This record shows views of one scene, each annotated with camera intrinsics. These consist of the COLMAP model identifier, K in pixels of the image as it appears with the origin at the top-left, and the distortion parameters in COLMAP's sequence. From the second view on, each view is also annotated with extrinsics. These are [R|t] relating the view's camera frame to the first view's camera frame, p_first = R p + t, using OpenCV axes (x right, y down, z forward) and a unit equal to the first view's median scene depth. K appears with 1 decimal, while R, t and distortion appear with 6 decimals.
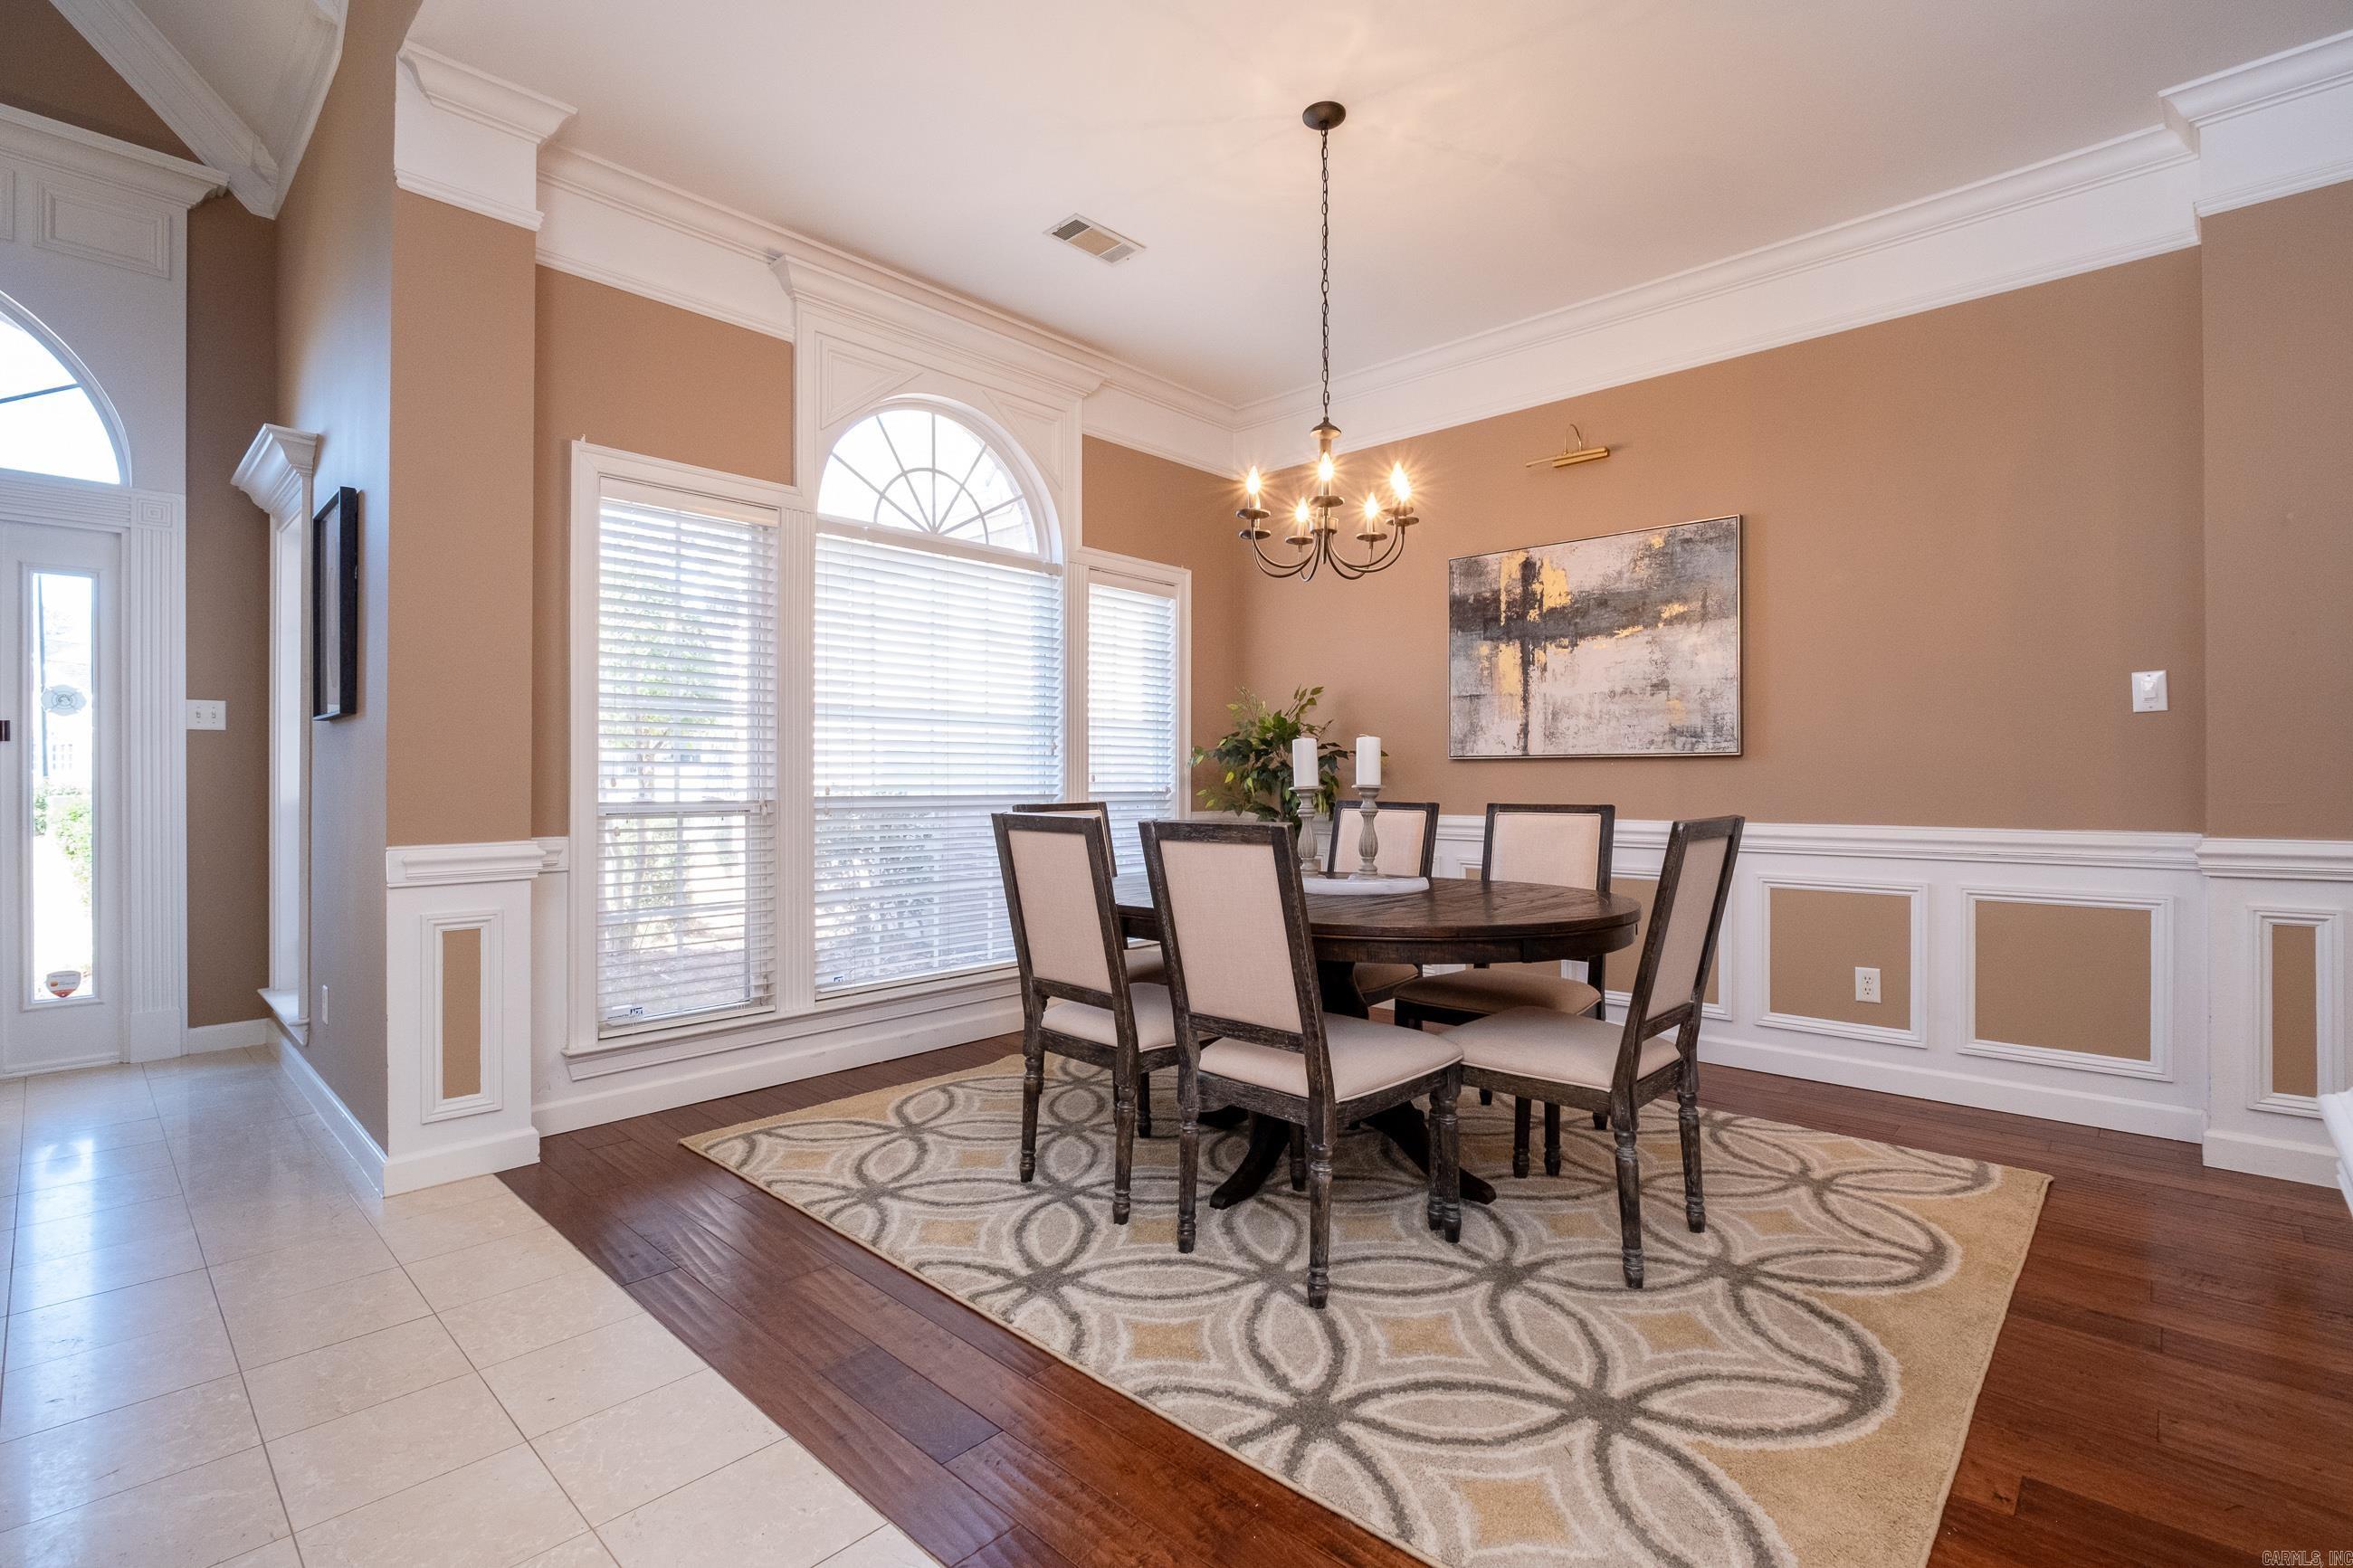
lens RADIAL K [[1066.3, 0, 1173.3], [0, 1066.3, 773.9], [0, 0, 1]] dist [-0.016659, 0.001270]
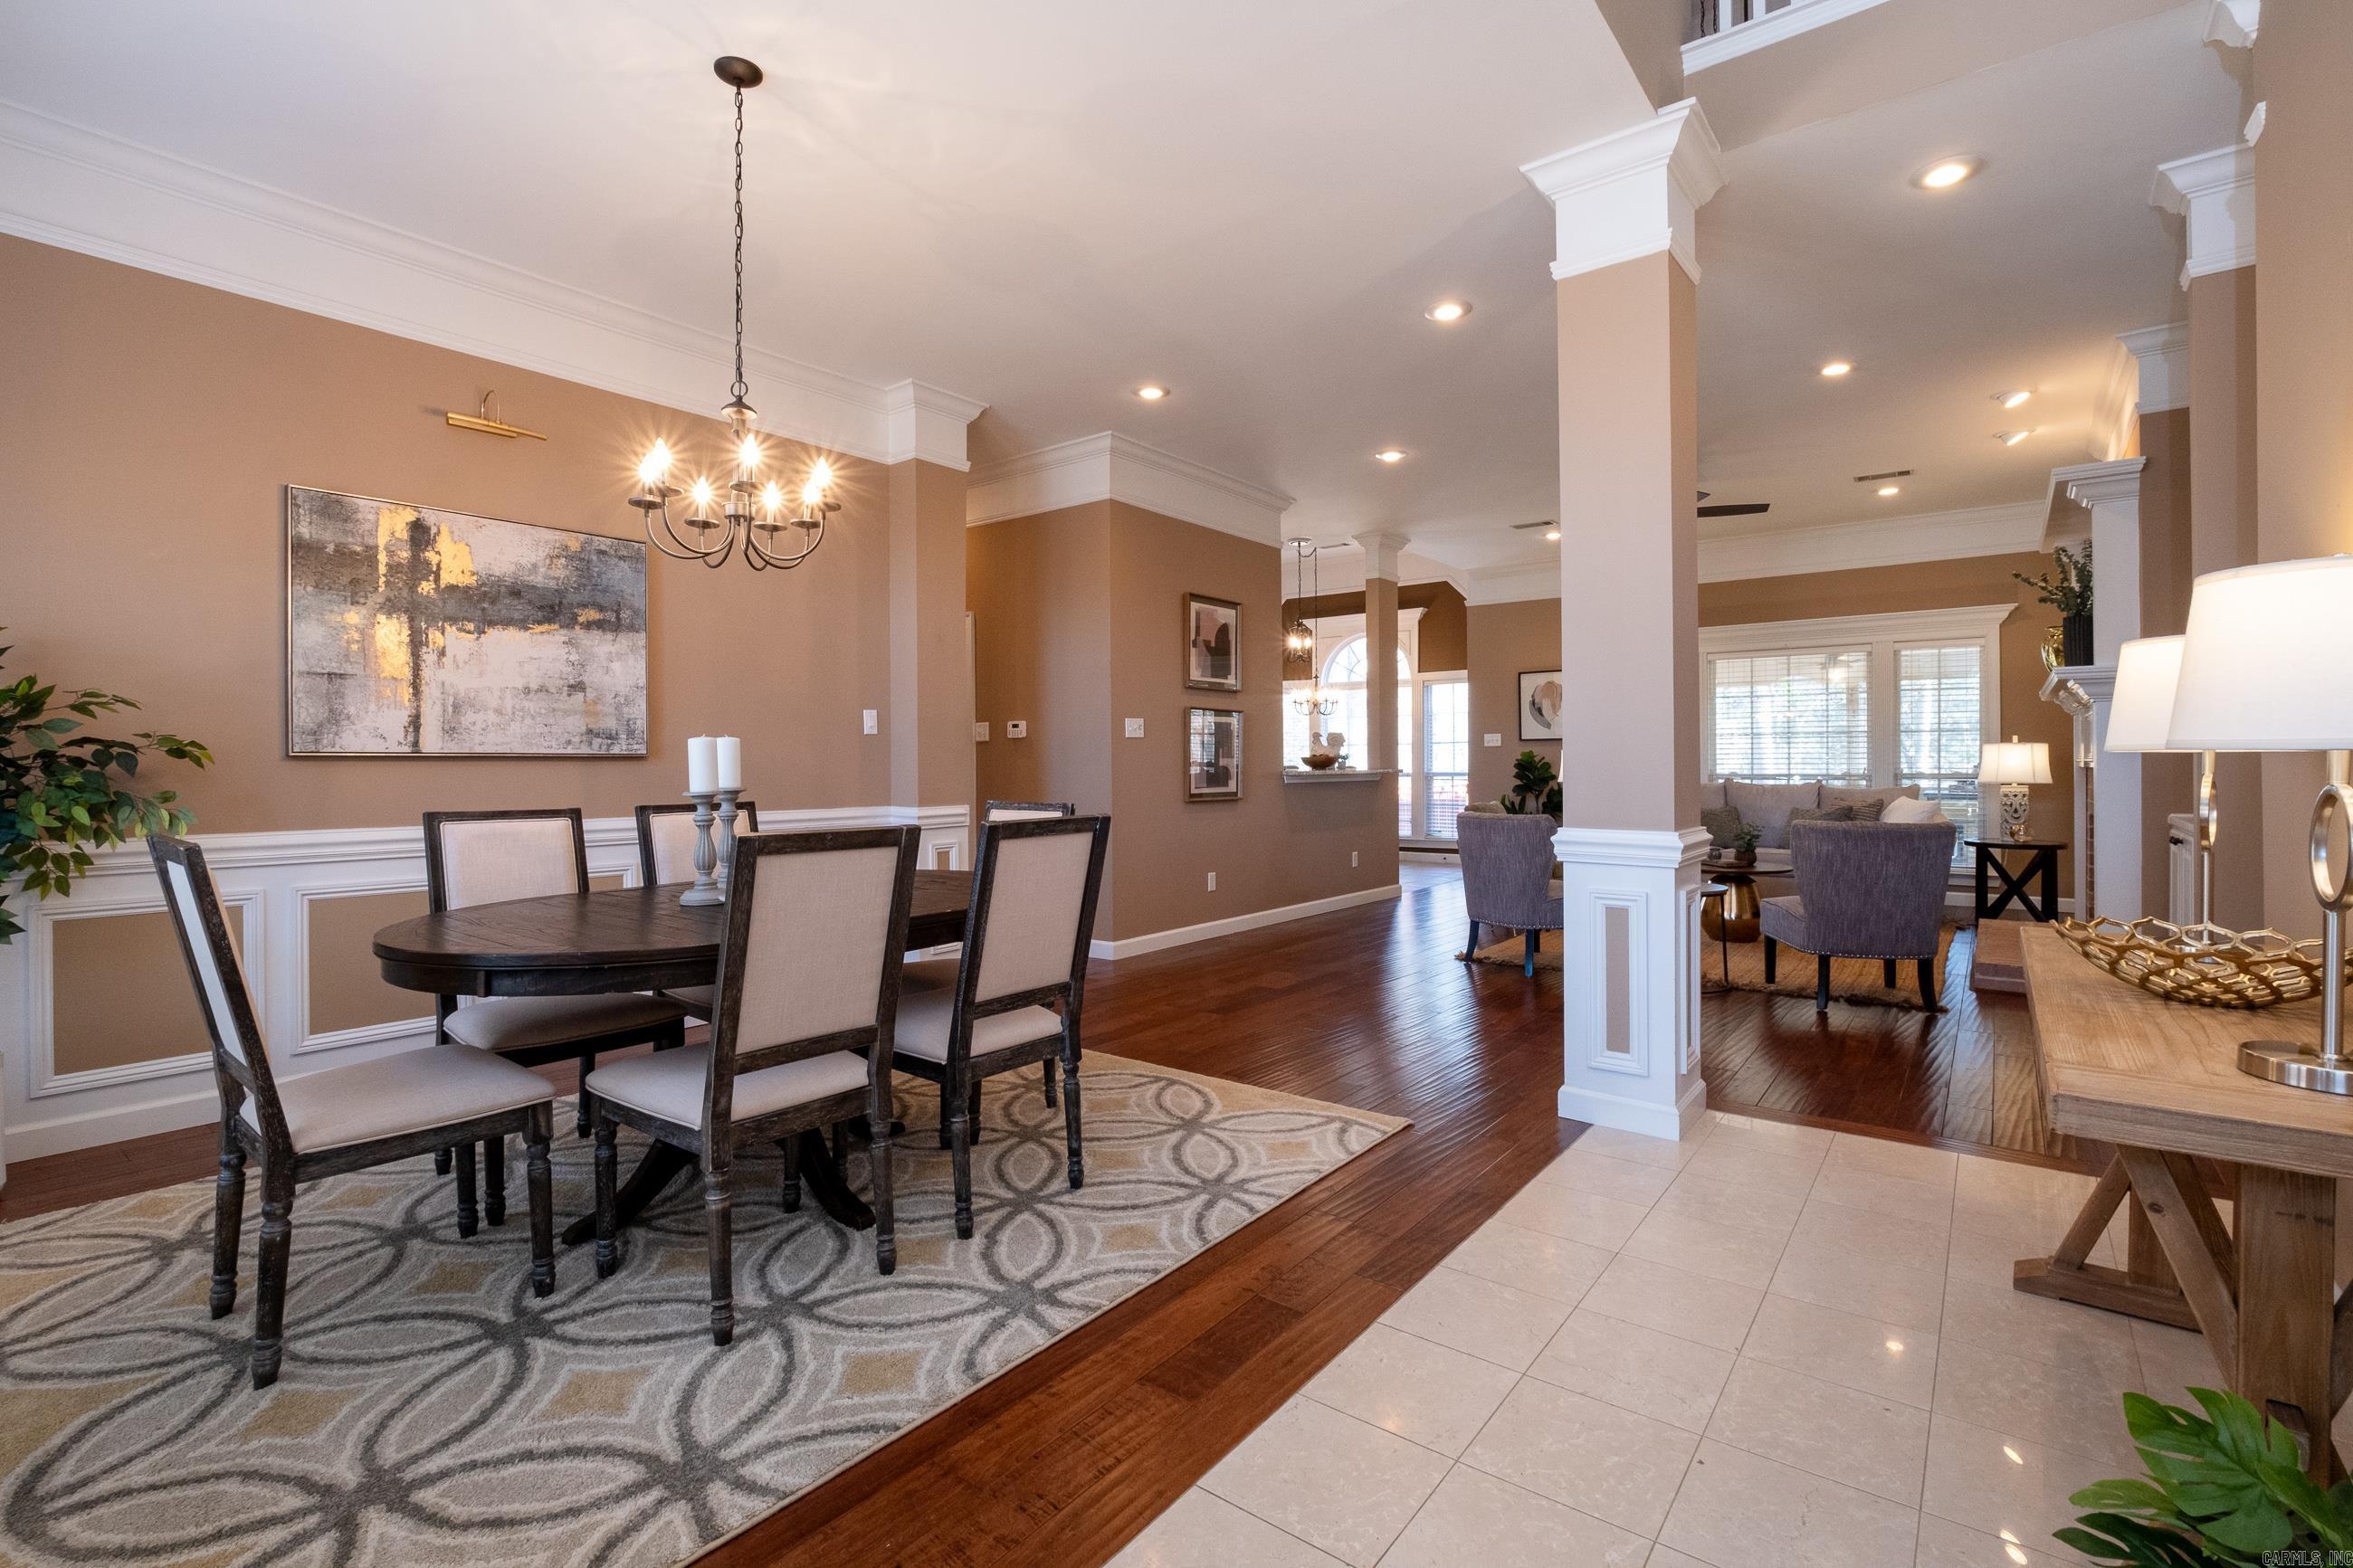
lens RADIAL K [[1068.4, 0, 1184.6], [0, 1068.4, 763.9], [0, 0, 1]] dist [-0.014602, 0.000728]
pose [[-0.101844, 0.002251, 0.994798, -0.616347], [0.001851, 0.999996, -0.002073, -0.006212], [-0.994799, 0.001631, -0.101848, 0.526221]]
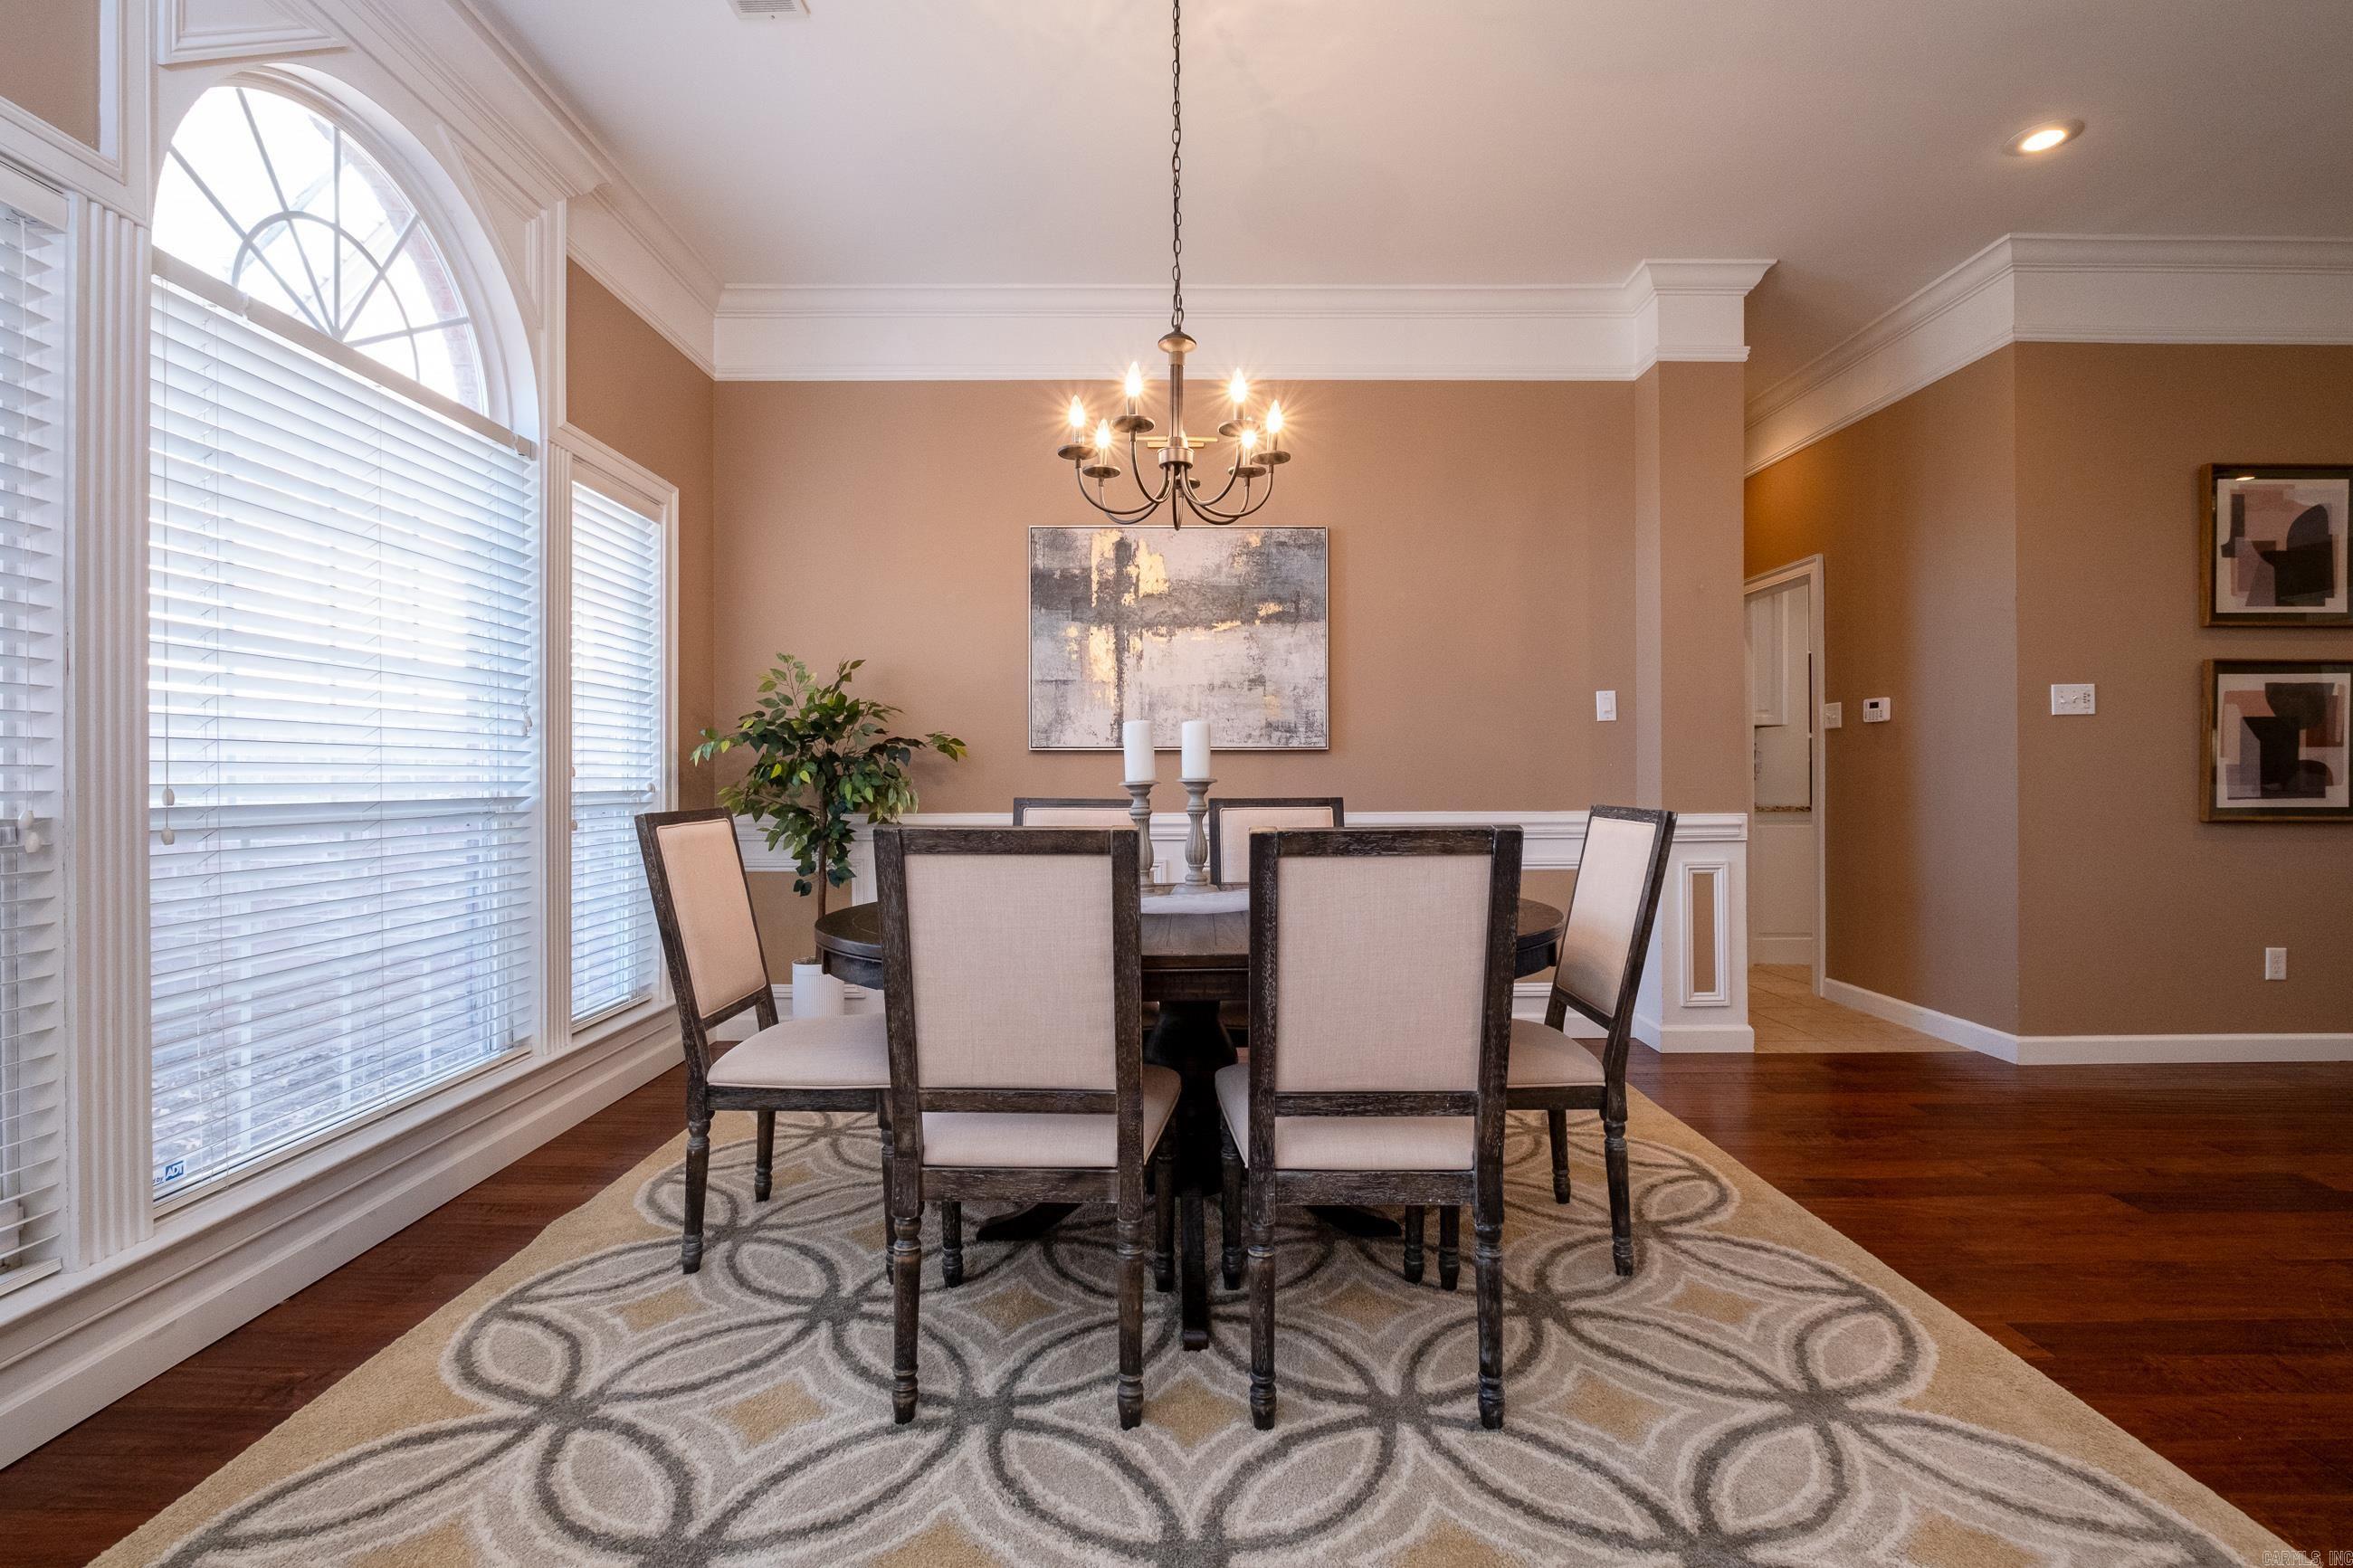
lens RADIAL K [[1066.3, 0, 1173.3], [0, 1066.3, 773.9], [0, 0, 1]] dist [-0.016659, 0.001270]
pose [[0.726006, -0.001531, 0.687686, -0.310321], [-0.001265, 0.999993, 0.003561, 0.003051], [-0.687687, -0.003456, 0.725999, 0.308085]]
